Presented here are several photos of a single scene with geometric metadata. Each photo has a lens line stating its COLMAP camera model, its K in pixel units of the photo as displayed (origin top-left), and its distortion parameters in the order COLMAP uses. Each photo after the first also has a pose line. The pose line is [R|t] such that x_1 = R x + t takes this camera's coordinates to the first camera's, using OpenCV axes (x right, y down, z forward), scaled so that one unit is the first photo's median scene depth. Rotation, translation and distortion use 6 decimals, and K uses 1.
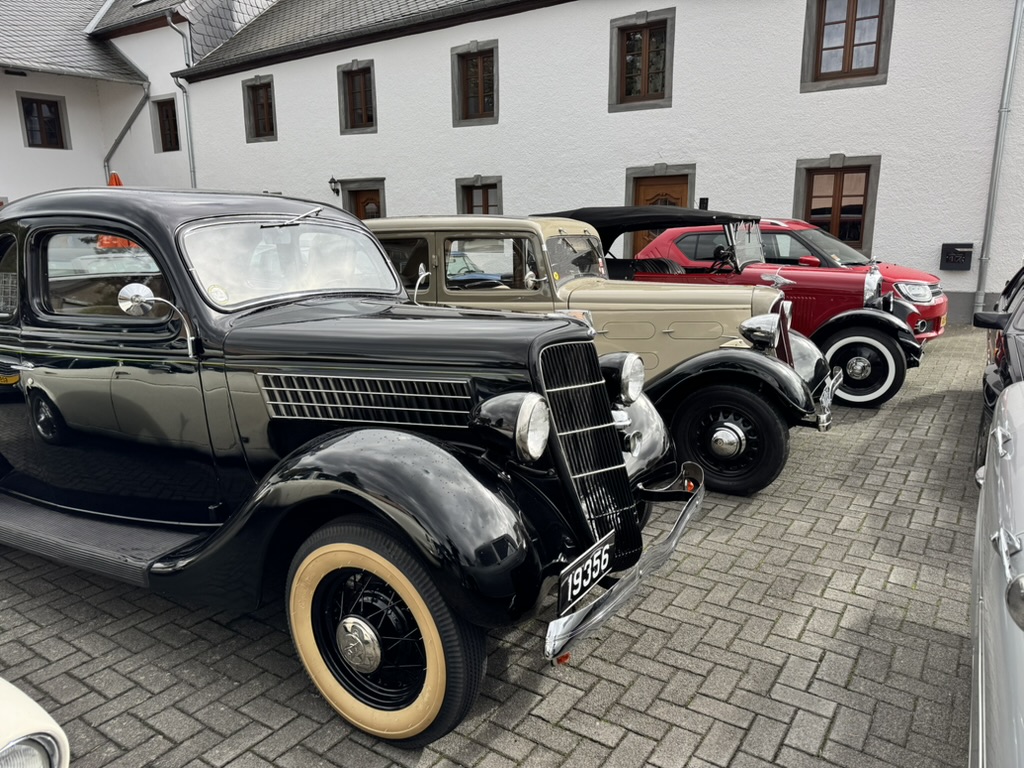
lens RADIAL K [[724.7, 0, 509.5], [0, 724.7, 382.0], [0, 0, 1]] dist [0.025128, -0.023295]
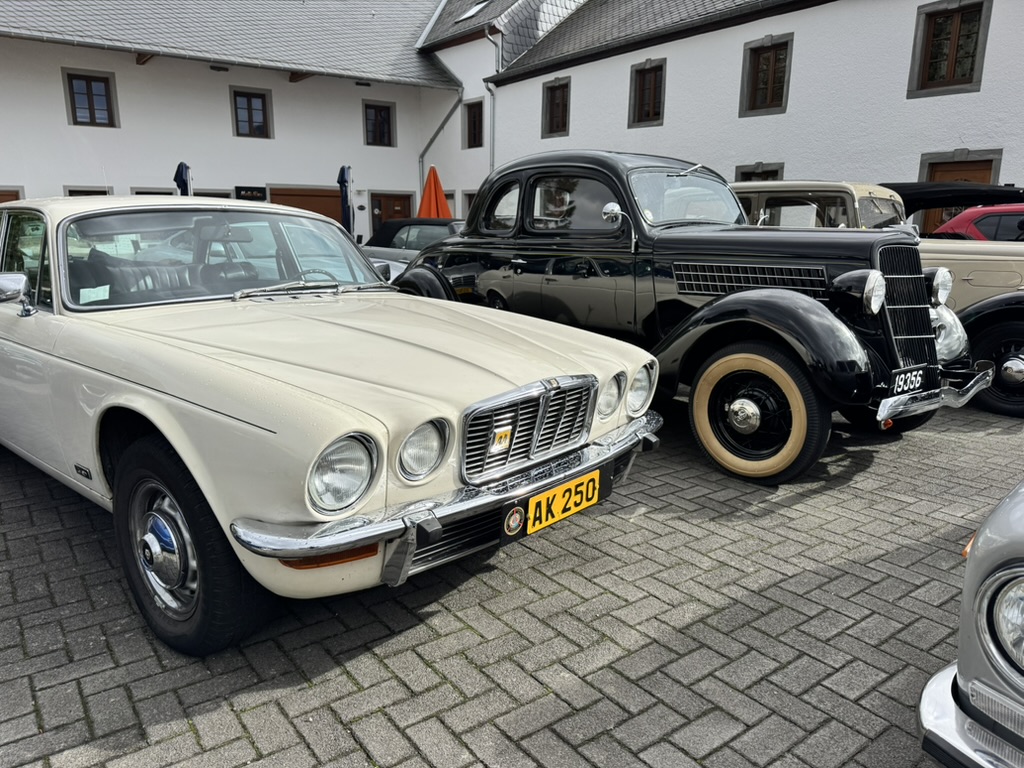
lens RADIAL K [[724.7, 0, 504.3], [0, 724.7, 382.8], [0, 0, 1]] dist [0.025128, -0.023295]
pose [[0.944588, 0.091647, -0.315206, -0.036138], [-0.090461, 0.995730, 0.018422, 0.051889], [0.315548, 0.011112, 0.948845, -0.126944]]
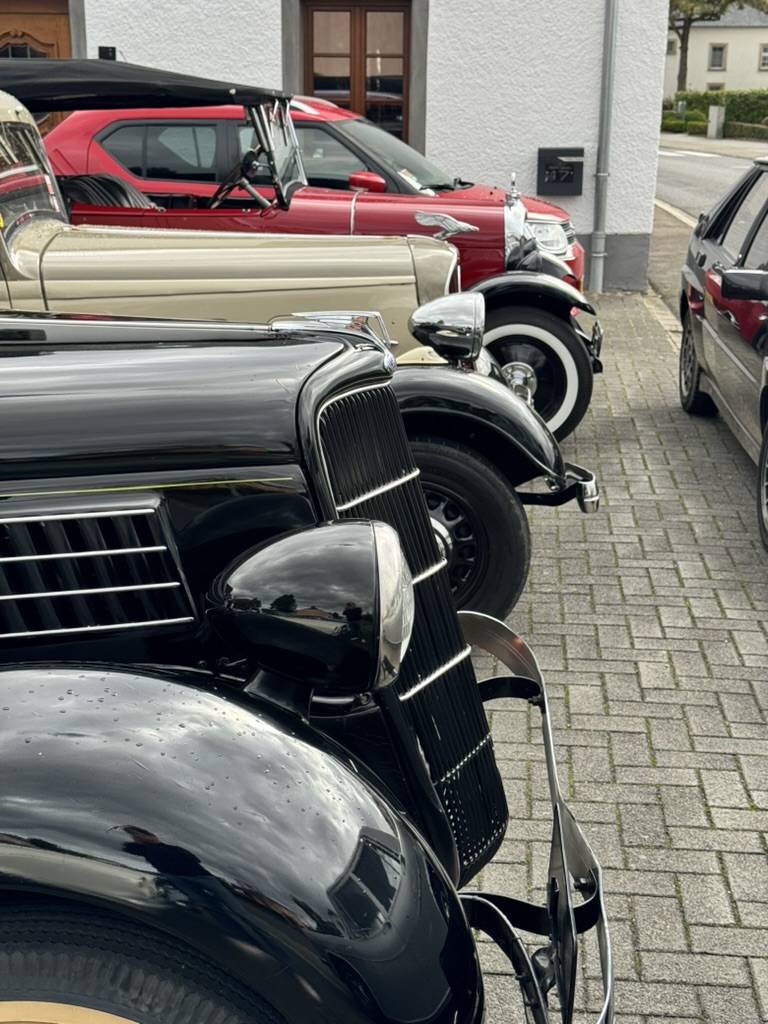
lens RADIAL K [[1419.4, 0, 386.0], [0, 1419.4, 520.0], [0, 0, 1]] dist [0.095457, 0.000000]
pose [[0.876406, -0.114465, 0.467771, -0.057615], [0.080855, 0.992528, 0.091387, -0.010308], [-0.474736, -0.042270, 0.879112, 0.046893]]
